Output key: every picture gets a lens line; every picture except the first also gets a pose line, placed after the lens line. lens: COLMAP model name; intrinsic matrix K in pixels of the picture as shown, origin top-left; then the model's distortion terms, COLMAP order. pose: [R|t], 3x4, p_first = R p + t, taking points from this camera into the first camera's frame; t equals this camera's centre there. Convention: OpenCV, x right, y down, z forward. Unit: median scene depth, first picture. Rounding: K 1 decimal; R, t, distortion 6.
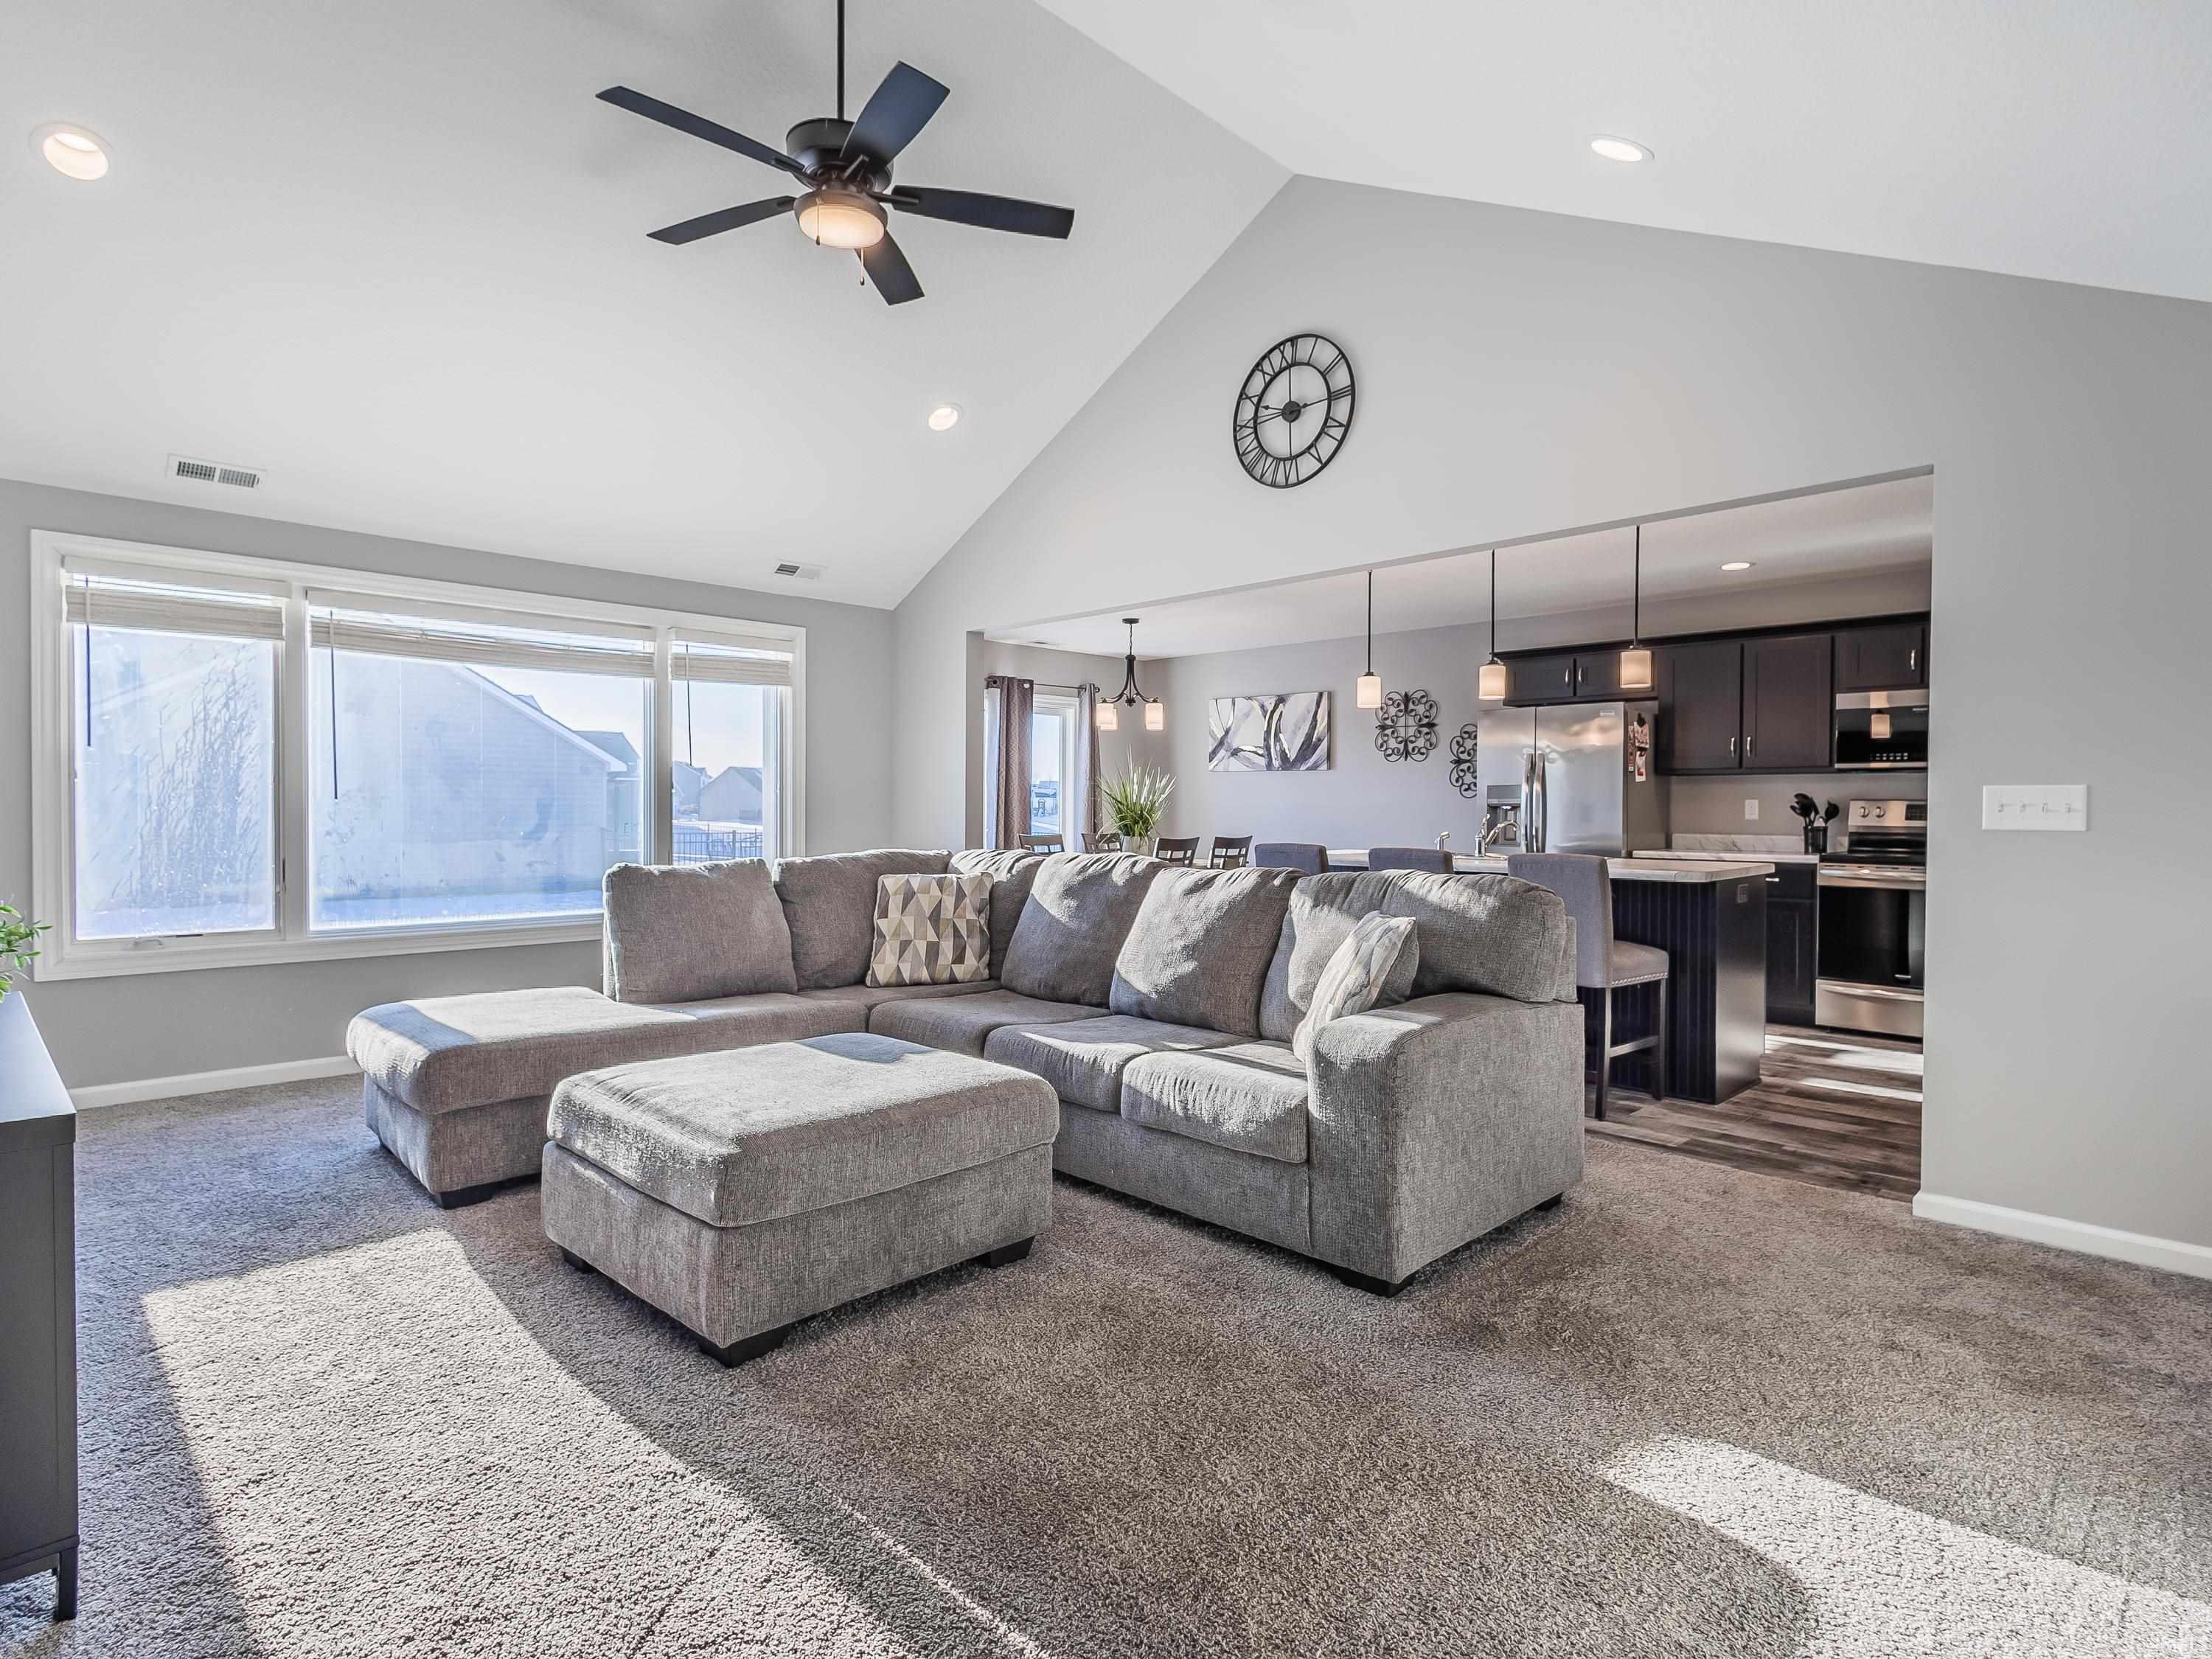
lens RADIAL K [[1151.4, 0, 1094.1], [0, 1151.4, 826.7], [0, 0, 1]] dist [0.000949, 0.000337]
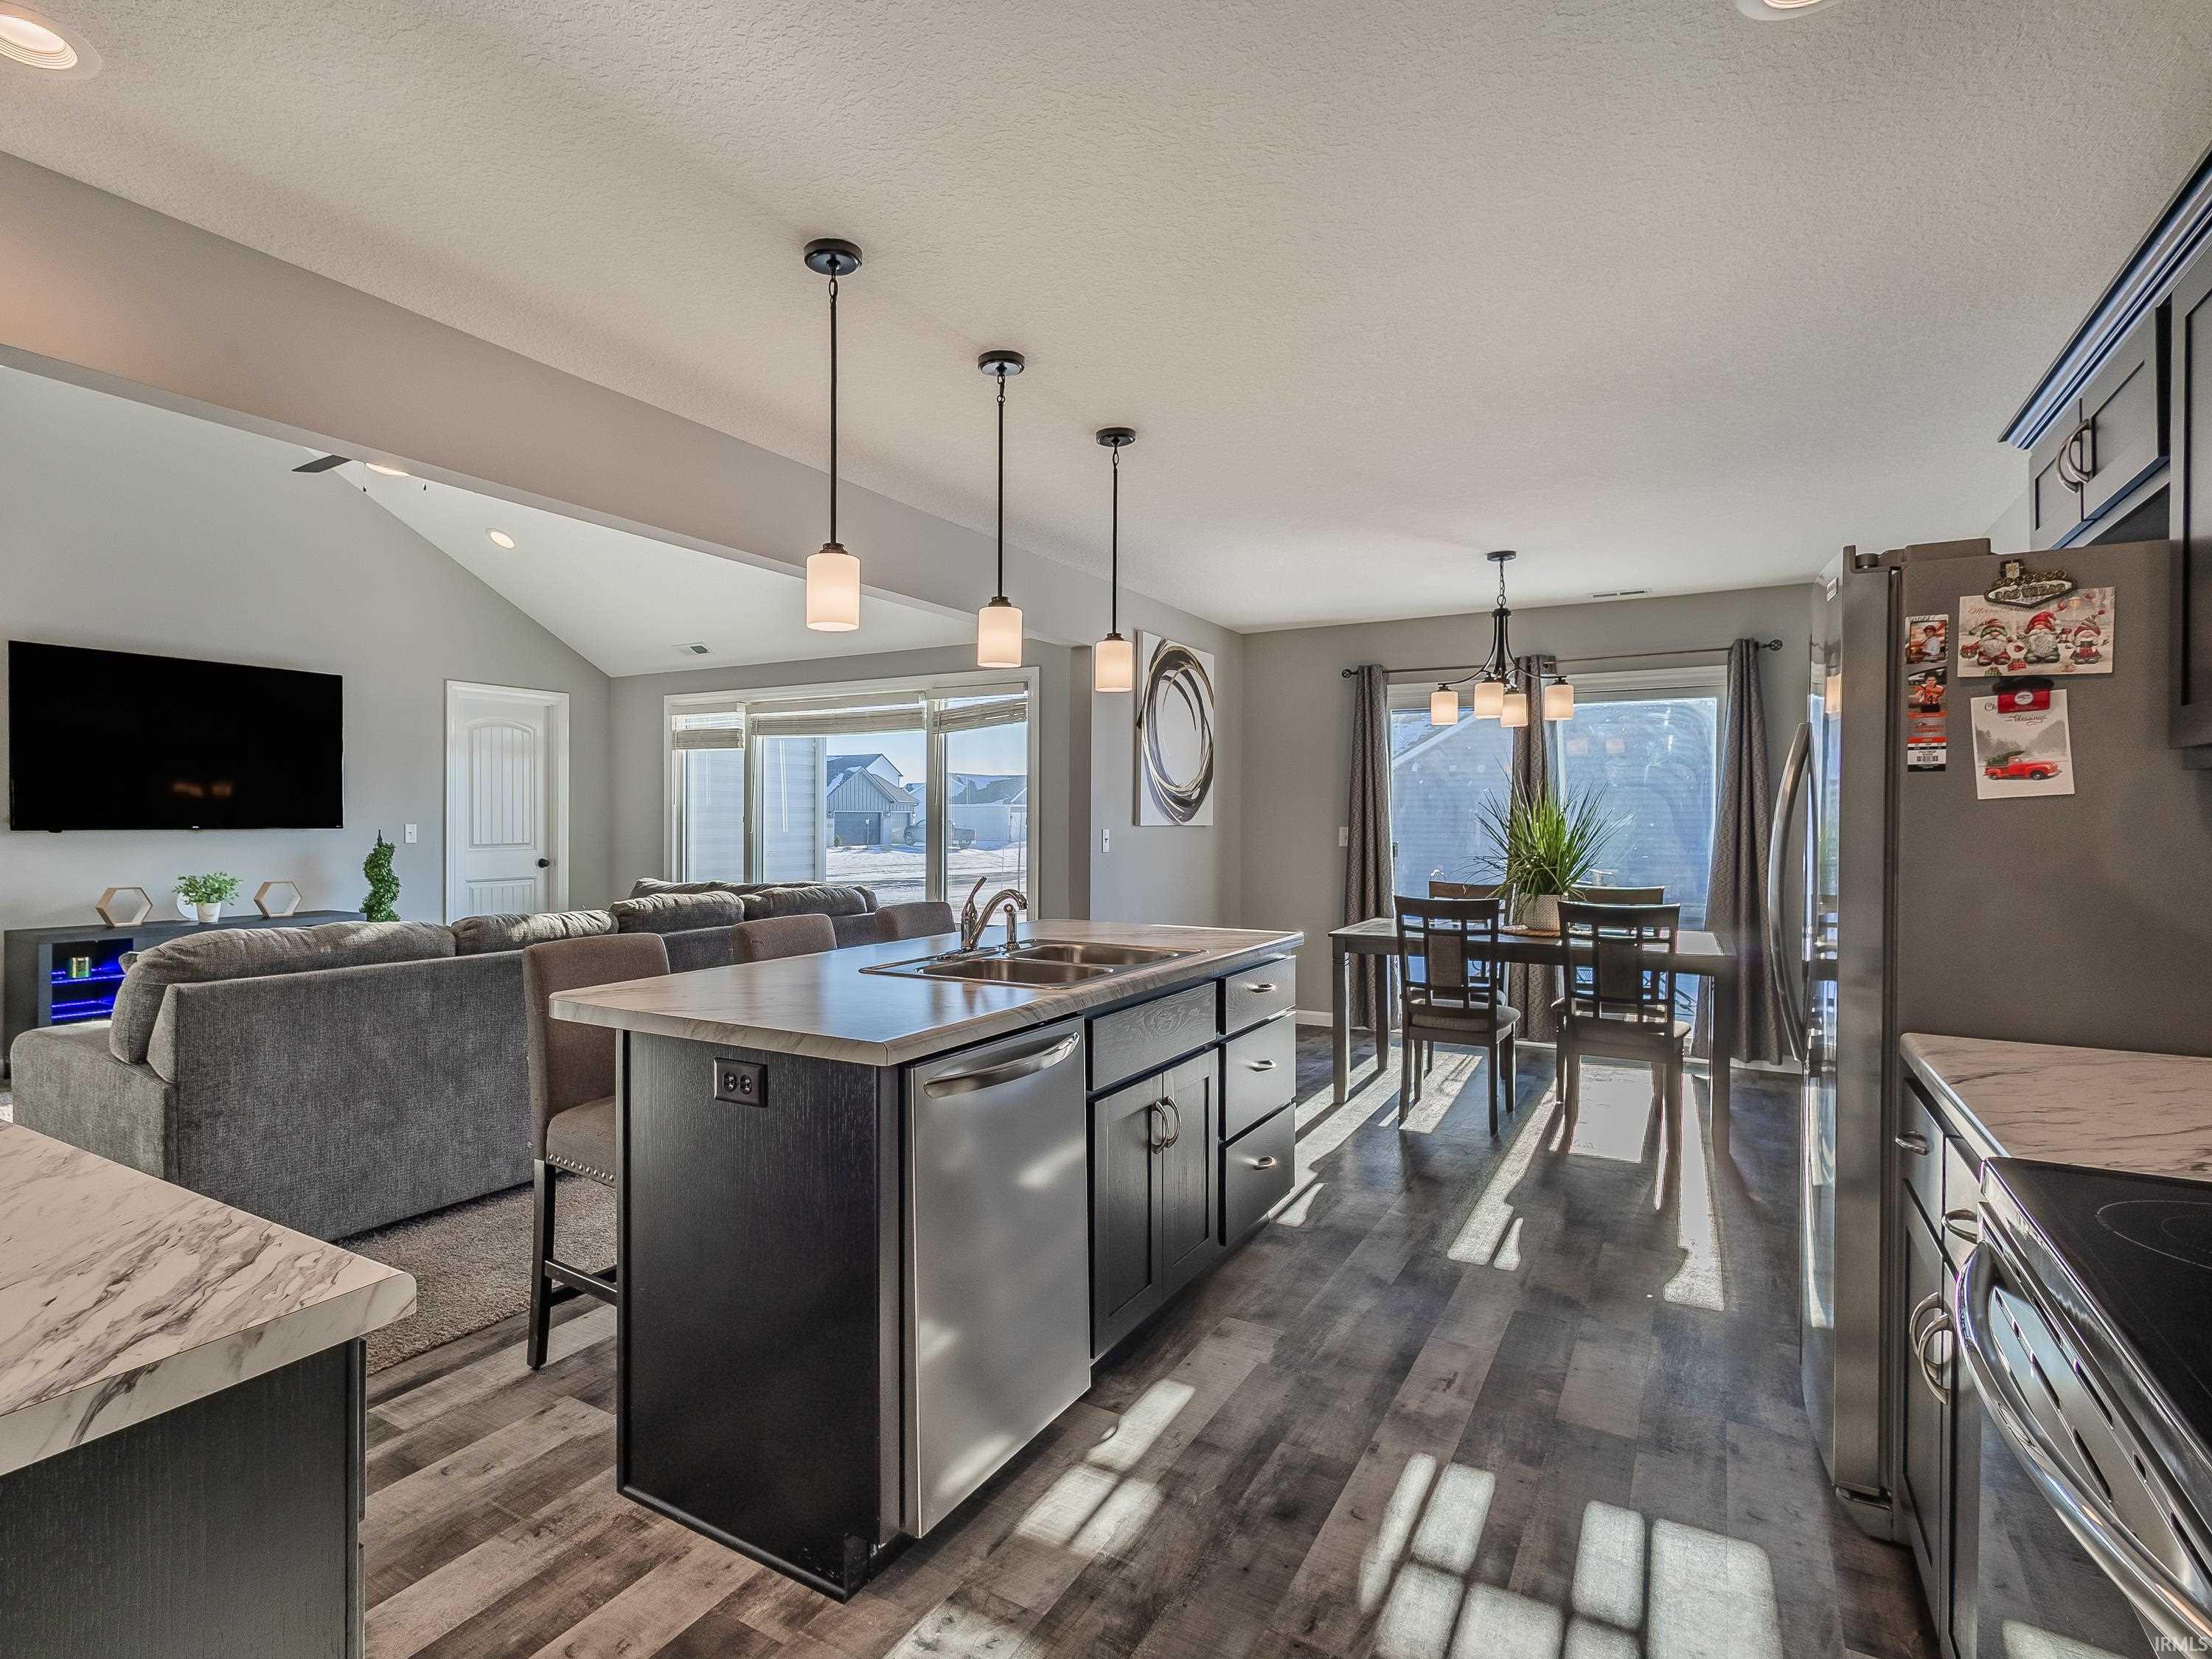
lens RADIAL K [[1147.6, 0, 1019.6], [0, 1147.6, 827.8], [0, 0, 1]] dist [-0.000469, -0.000511]
pose [[0.225258, 0.000916, -0.974299, 0.559966], [-0.020128, 0.999791, -0.003714, -0.018056], [0.974091, 0.020447, 0.225229, 0.567864]]
